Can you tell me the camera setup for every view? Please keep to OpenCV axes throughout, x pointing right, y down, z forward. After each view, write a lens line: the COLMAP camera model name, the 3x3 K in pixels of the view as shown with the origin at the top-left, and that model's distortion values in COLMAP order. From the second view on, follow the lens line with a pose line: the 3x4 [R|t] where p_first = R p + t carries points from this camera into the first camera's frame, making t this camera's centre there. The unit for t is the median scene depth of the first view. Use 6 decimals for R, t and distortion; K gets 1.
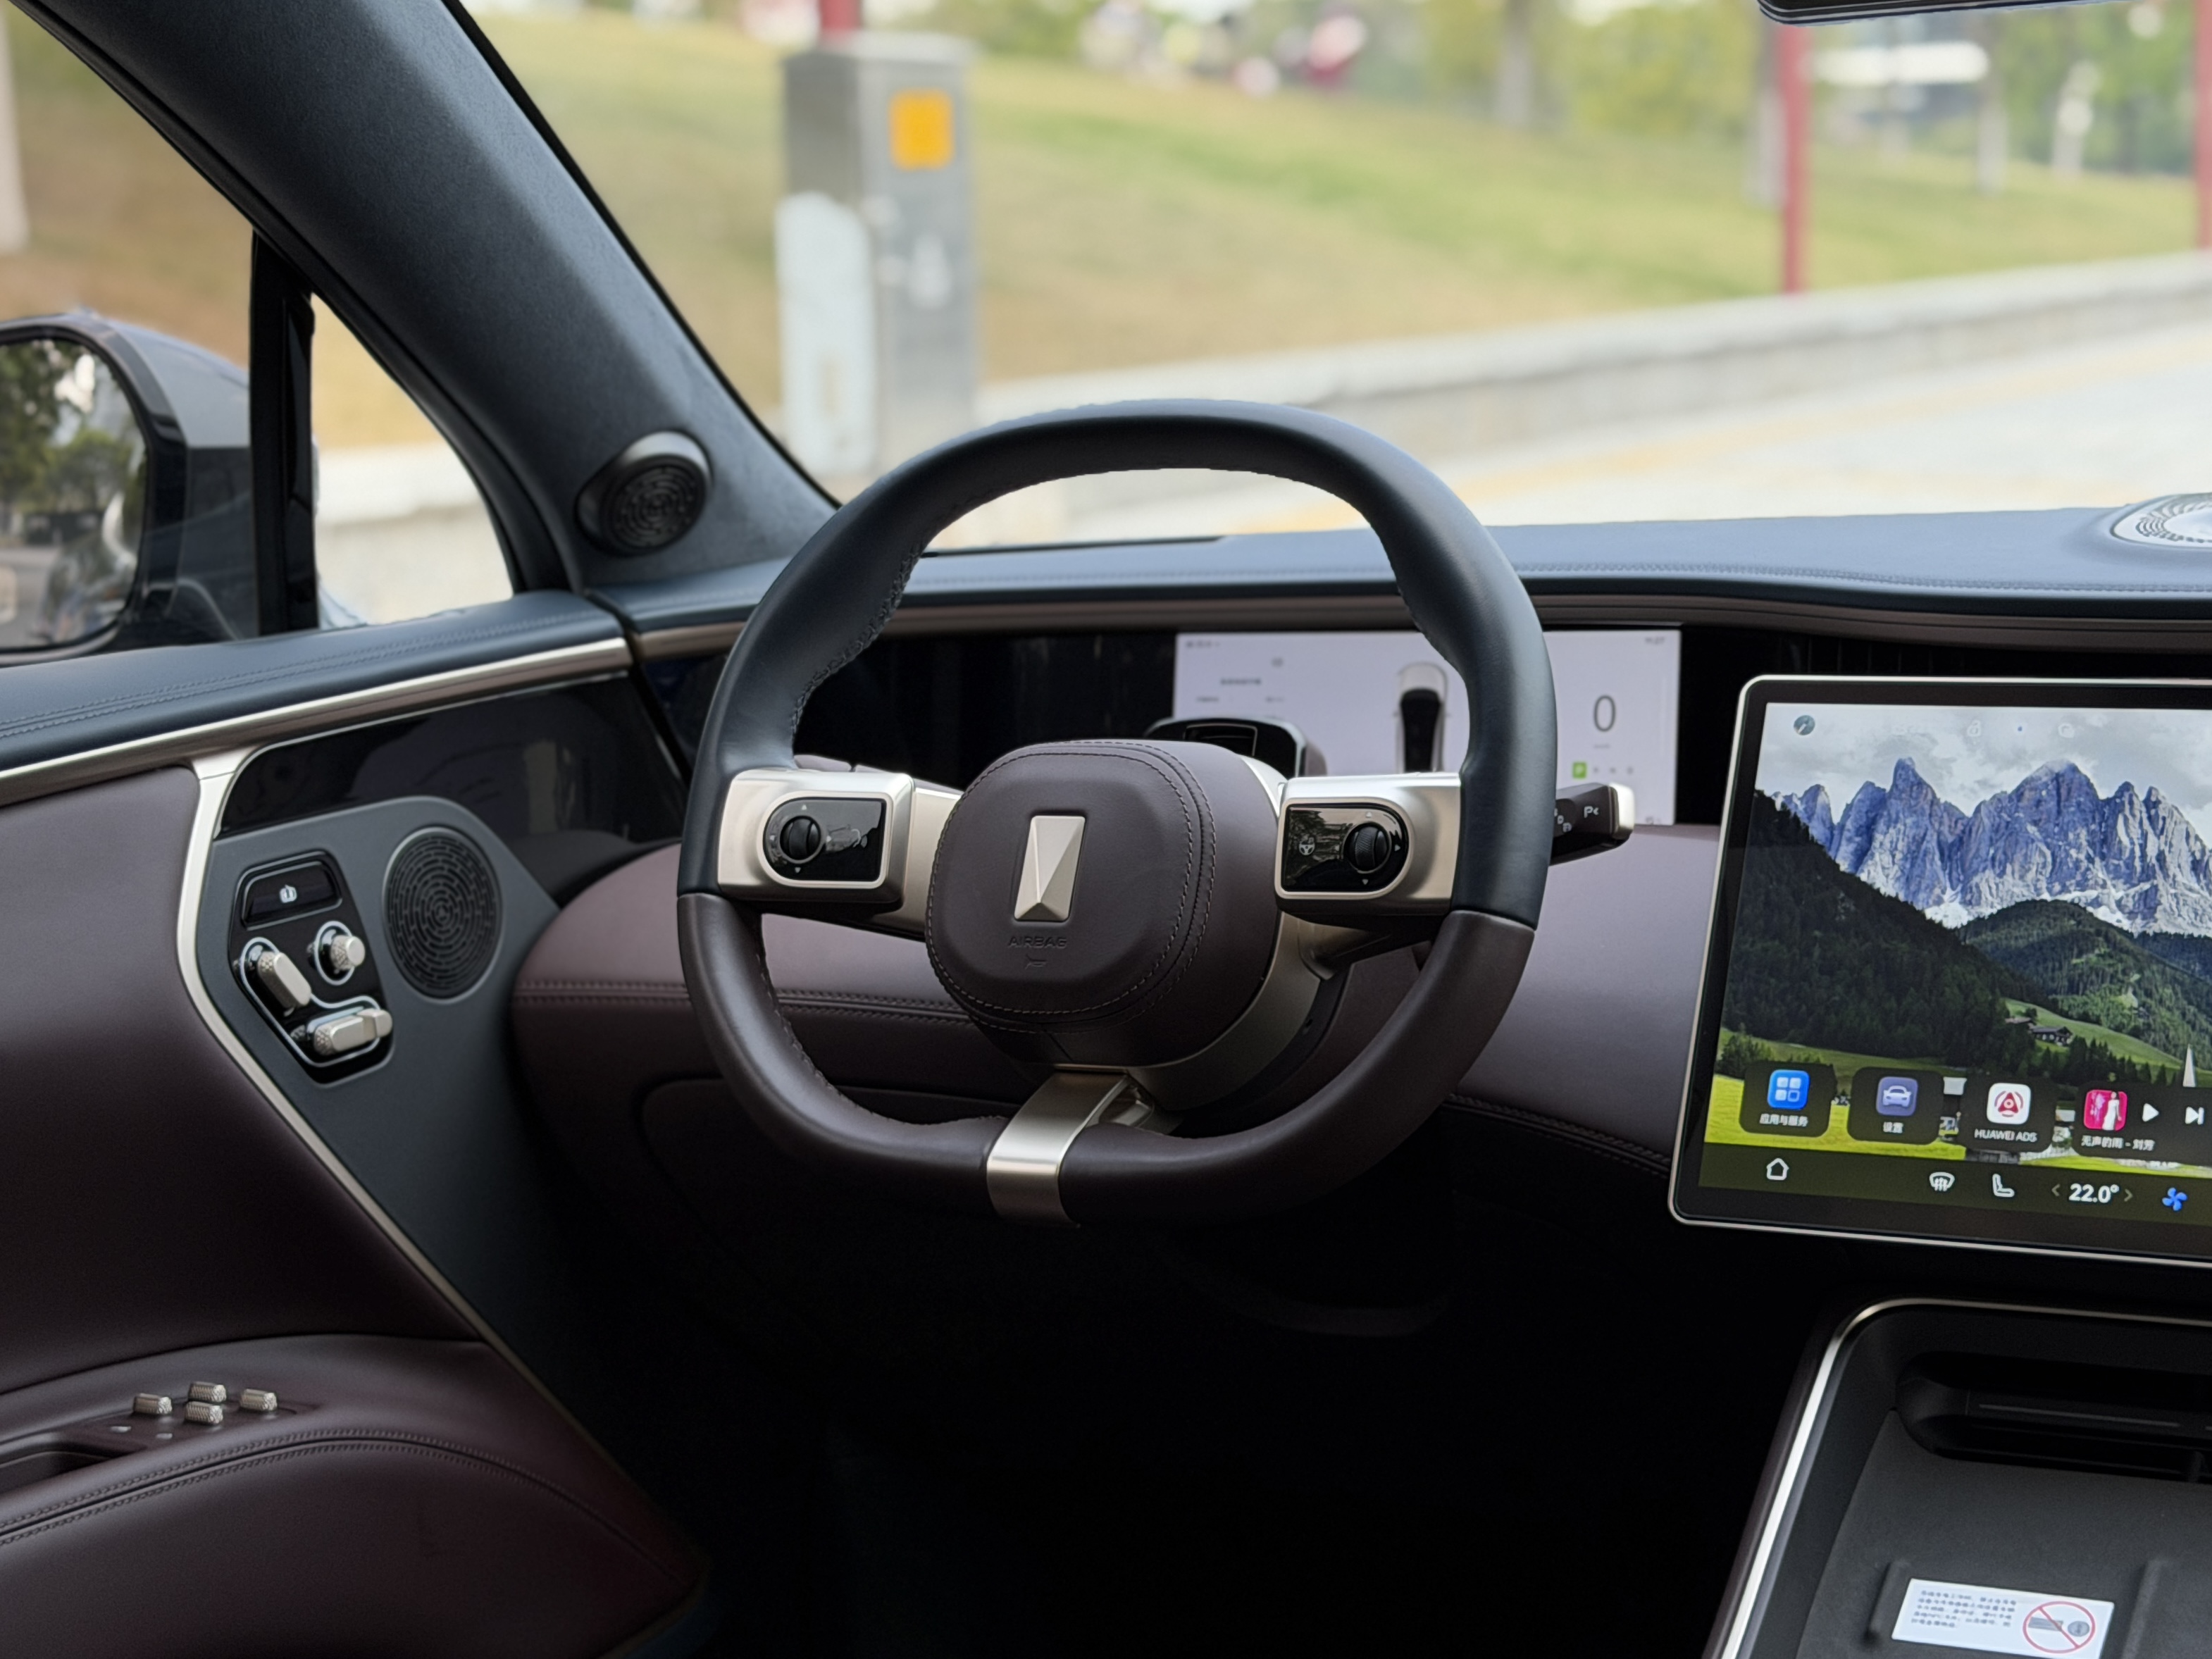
lens RADIAL K [[4023.0, 0, 1191.6], [0, 4023.0, 817.4], [0, 0, 1]] dist [0.222442, 0.000000]
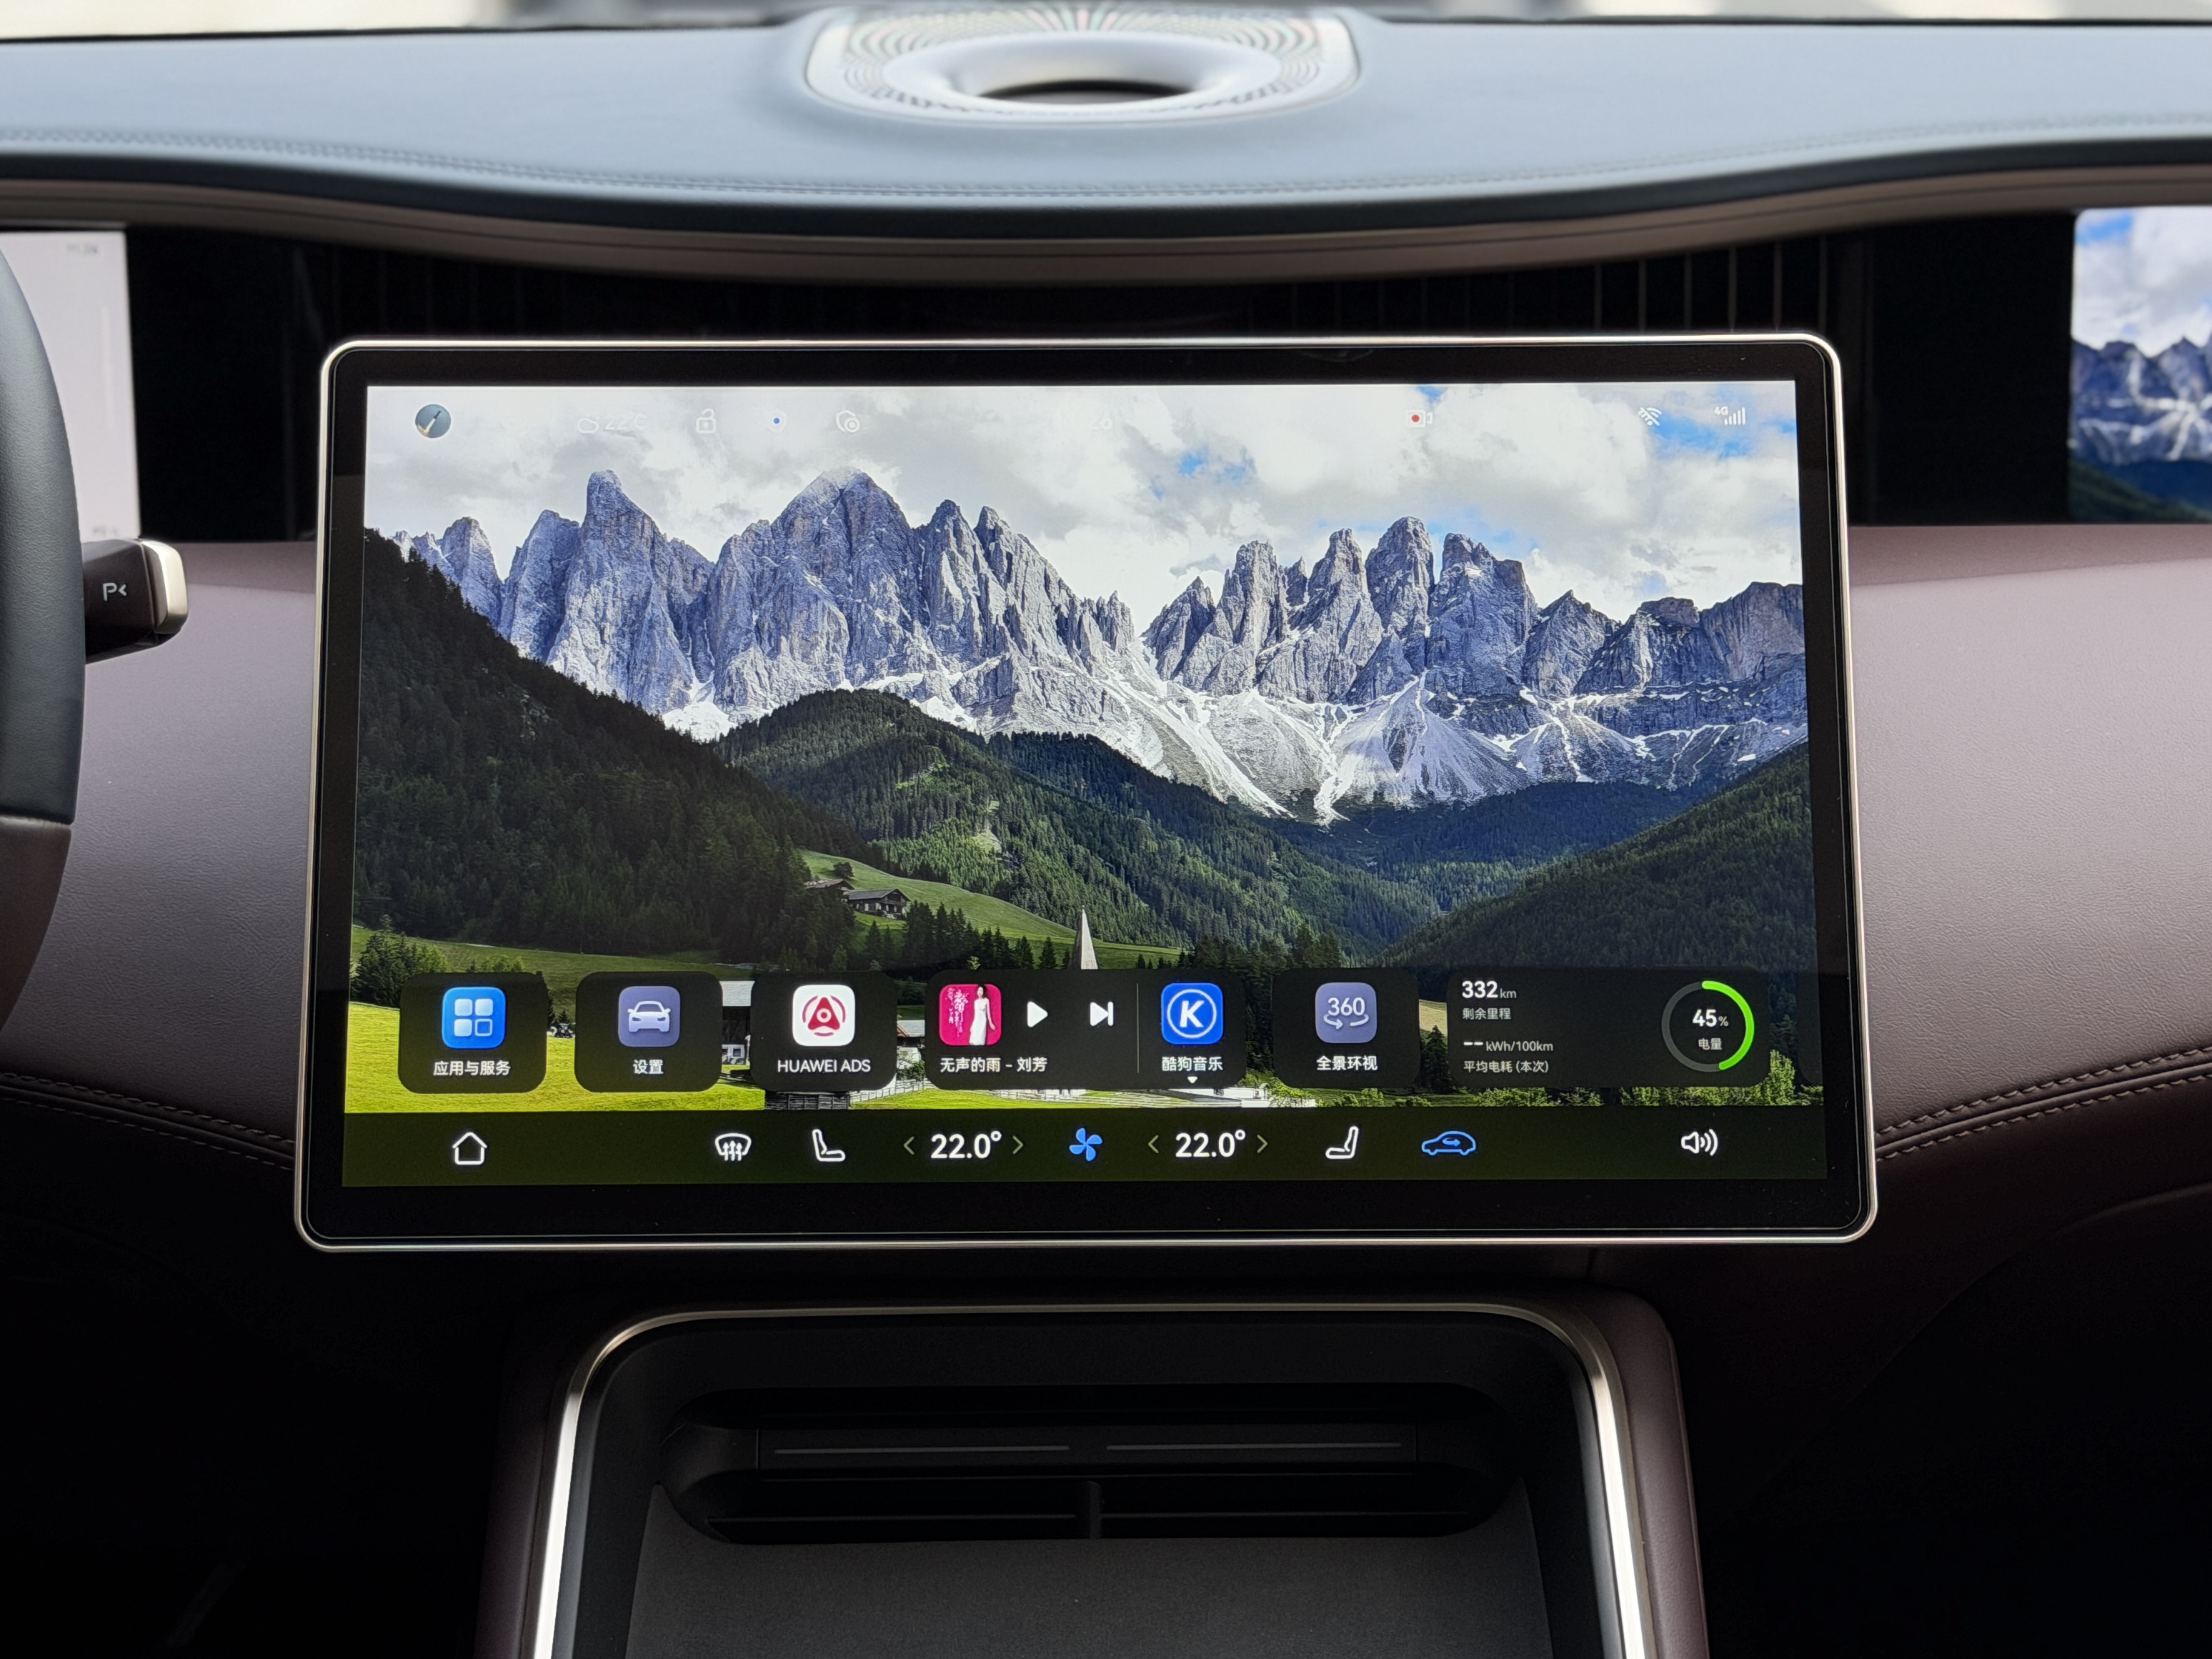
lens RADIAL K [[4040.6, 0, 1103.4], [0, 4040.6, 830.4], [0, 0, 1]] dist [0.110777, 0.000000]
pose [[0.897218, -0.097220, 0.430753, -0.032766], [0.033156, 0.987541, 0.153826, -0.054714], [-0.440342, -0.123734, 0.889263, 0.397629]]
